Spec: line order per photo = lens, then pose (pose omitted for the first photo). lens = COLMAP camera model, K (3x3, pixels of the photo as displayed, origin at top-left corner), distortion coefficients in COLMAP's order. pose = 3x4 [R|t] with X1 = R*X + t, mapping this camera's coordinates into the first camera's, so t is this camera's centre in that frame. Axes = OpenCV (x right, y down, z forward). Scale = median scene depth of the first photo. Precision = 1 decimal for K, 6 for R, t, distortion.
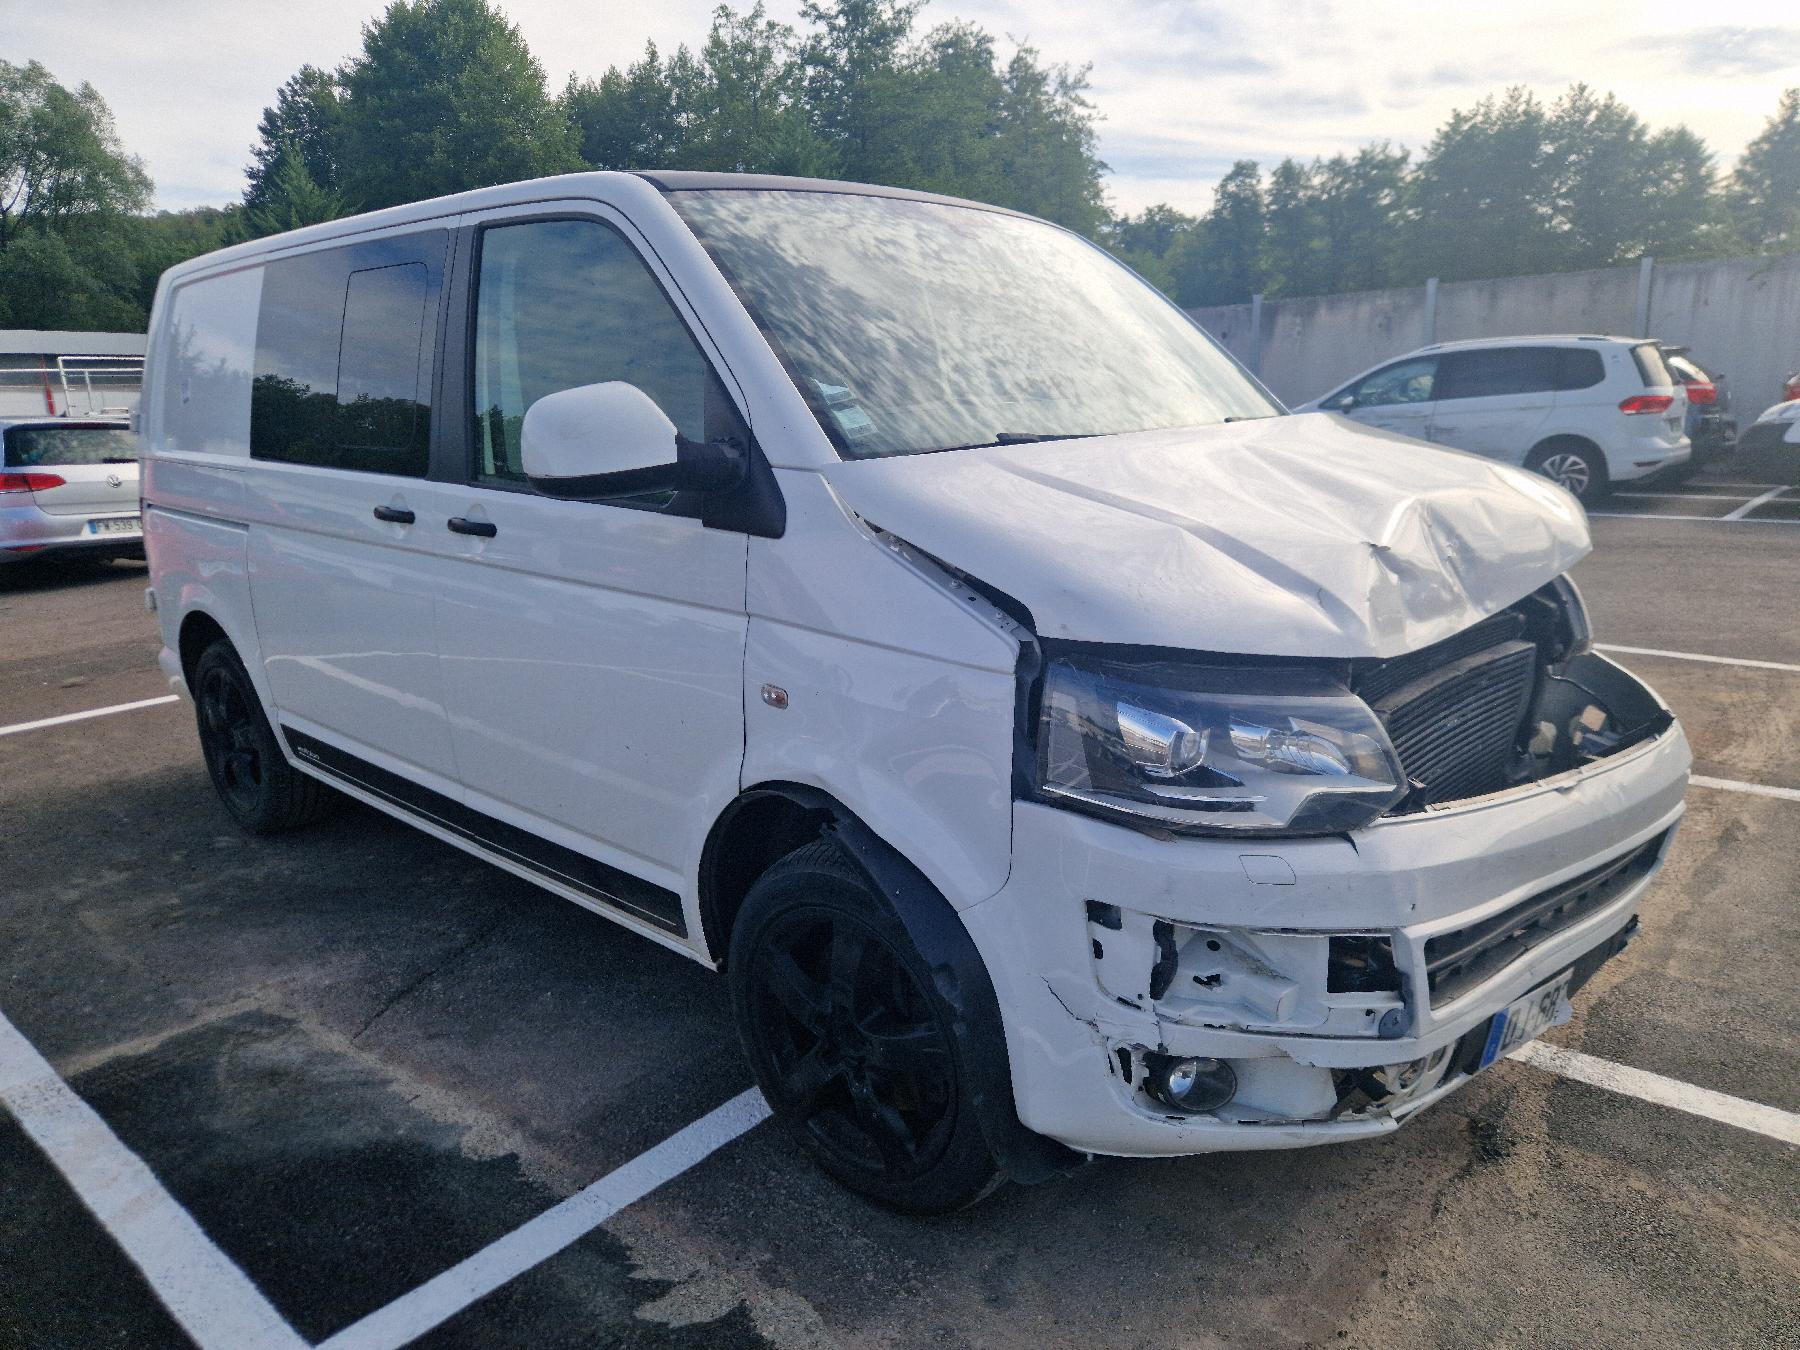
lens RADIAL K [[1216.5, 0, 898.2], [0, 1216.5, 649.2], [0, 0, 1]] dist [0.063692, -0.043691]
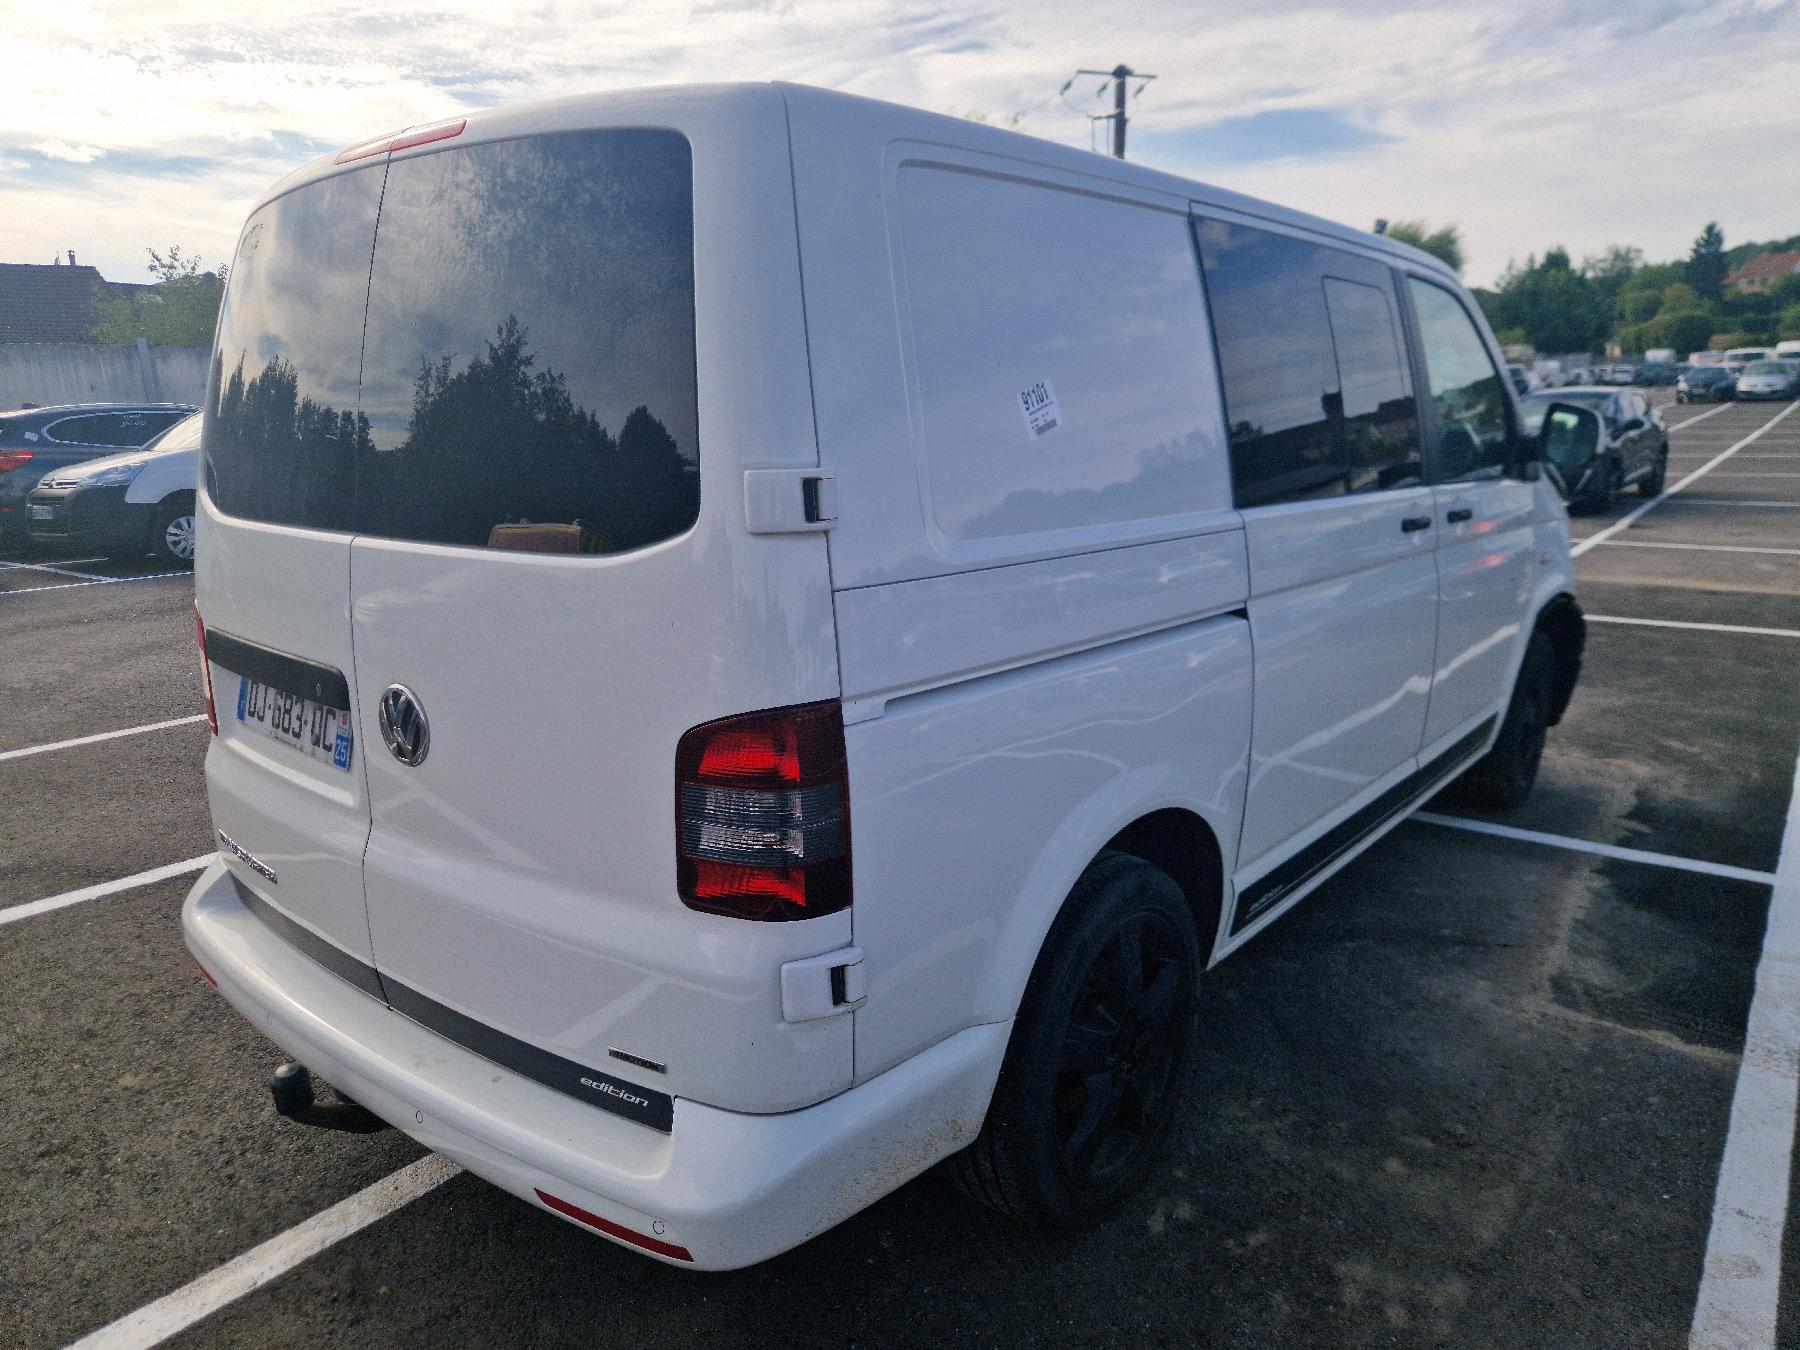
lens RADIAL K [[1250.7, 0, 909.5], [0, 1250.7, 681.7], [0, 0, 1]] dist [0.067360, -0.056597]
pose [[-0.094781, -0.182840, 0.978563, -0.105785], [0.227030, 0.953115, 0.200075, -0.021672], [-0.969265, 0.241126, -0.048827, 0.109619]]
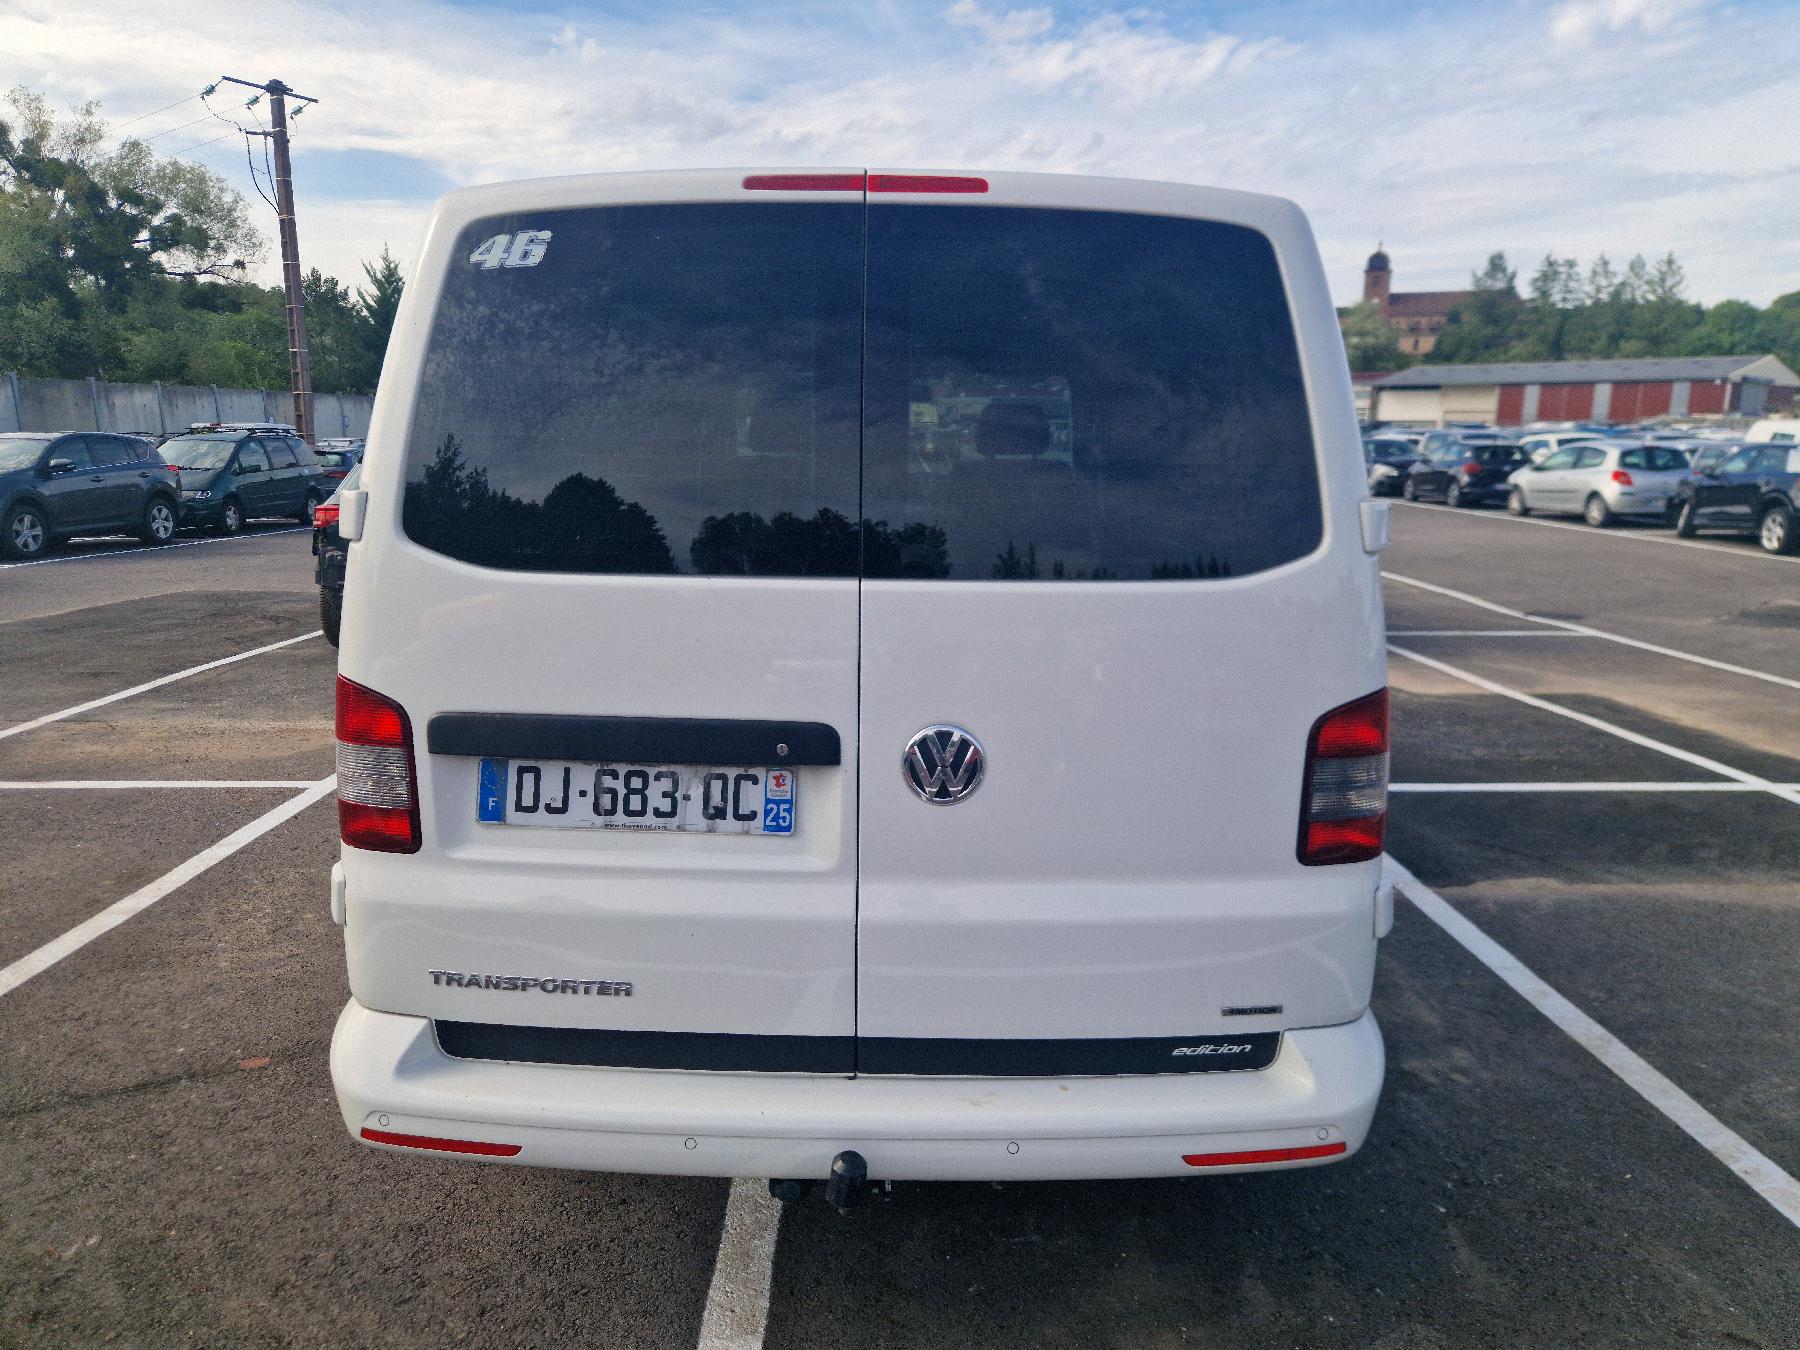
lens RADIAL K [[1238.6, 0, 961.6], [0, 1238.6, 669.8], [0, 0, 1]] dist [0.053996, -0.050697]
pose [[-0.708001, -0.098848, 0.699259, -0.090396], [0.162649, 0.940714, 0.297663, -0.032028], [-0.687226, 0.324480, -0.649949, 0.154772]]
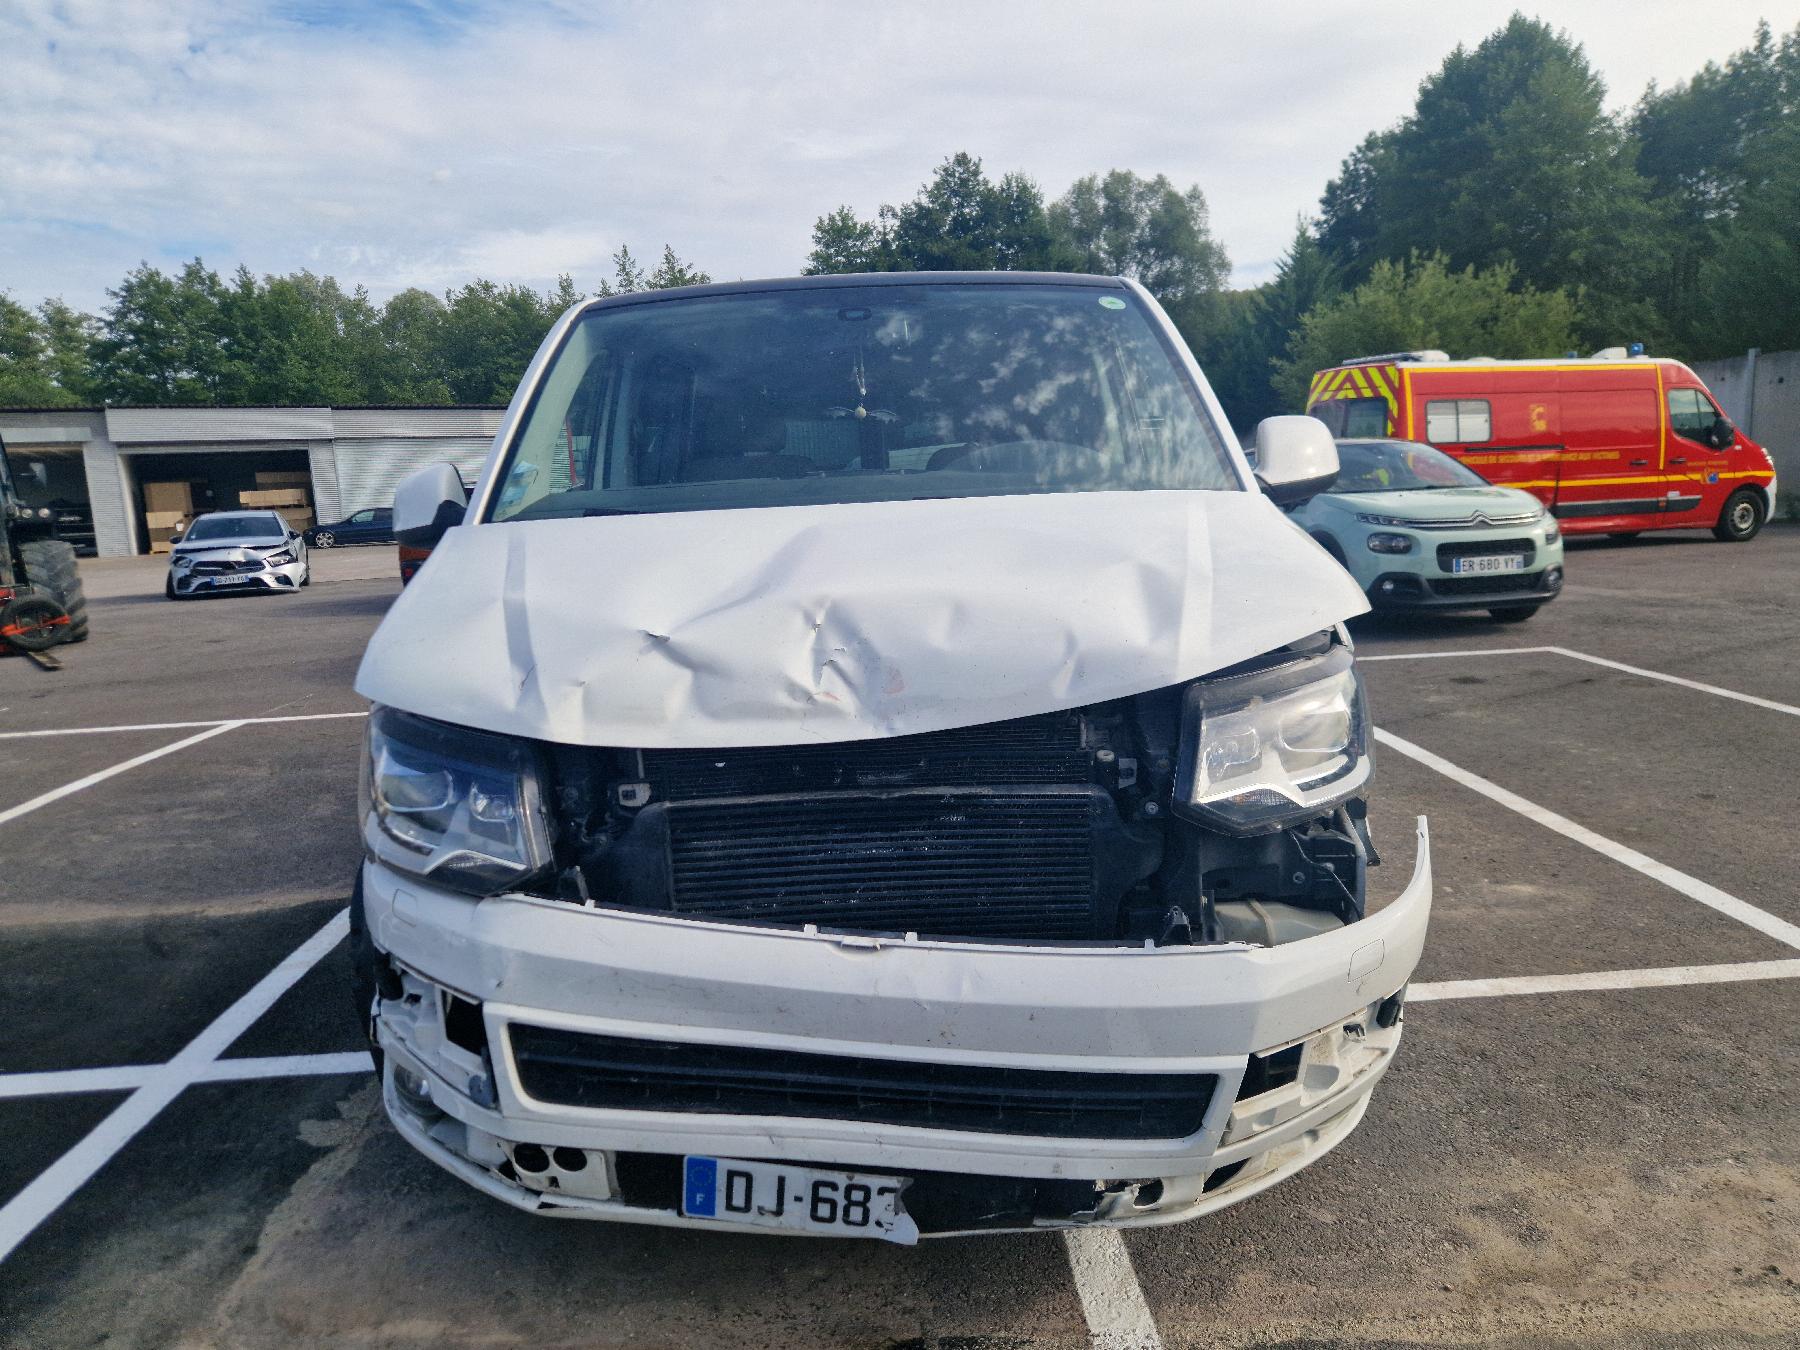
lens RADIAL K [[1184.6, 0, 923.3], [0, 1184.6, 676.8], [0, 0, 1]] dist [0.084526, -0.056230]
pose [[0.710417, 0.124458, -0.692689, 0.056451], [-0.130386, 0.990476, 0.044239, -0.005710], [0.691598, 0.058889, 0.719878, 0.021885]]
